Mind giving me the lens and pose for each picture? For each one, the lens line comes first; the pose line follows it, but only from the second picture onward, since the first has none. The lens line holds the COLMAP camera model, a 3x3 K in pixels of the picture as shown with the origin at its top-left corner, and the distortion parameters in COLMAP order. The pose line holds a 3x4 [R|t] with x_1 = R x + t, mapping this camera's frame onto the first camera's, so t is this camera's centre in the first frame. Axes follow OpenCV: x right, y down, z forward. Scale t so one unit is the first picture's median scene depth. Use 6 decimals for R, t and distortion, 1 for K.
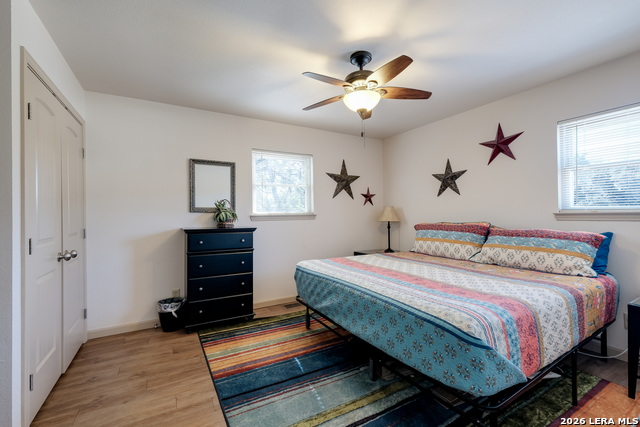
lens RADIAL K [[260.8, 0, 320.0], [0, 260.8, 213.5], [0, 0, 1]] dist [0.001517, 0.000131]
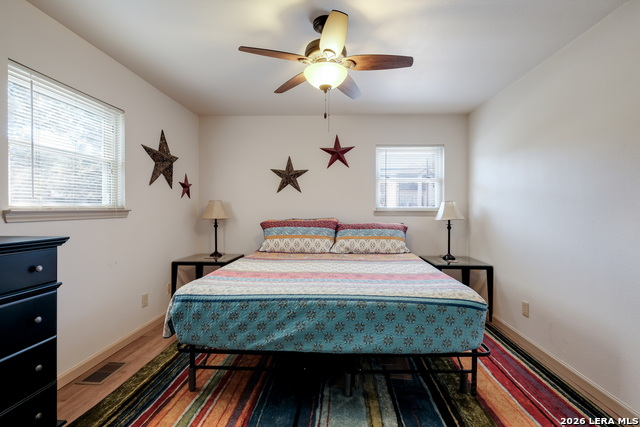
lens RADIAL K [[277.3, 0, 321.6], [0, 277.3, 213.2], [0, 0, 1]] dist [-0.000018, 0.000286]
pose [[0.559488, -0.000948, 0.828838, -0.420745], [-0.011474, 0.999895, 0.008888, 0.001488], [-0.828759, -0.014483, 0.559418, 0.363332]]
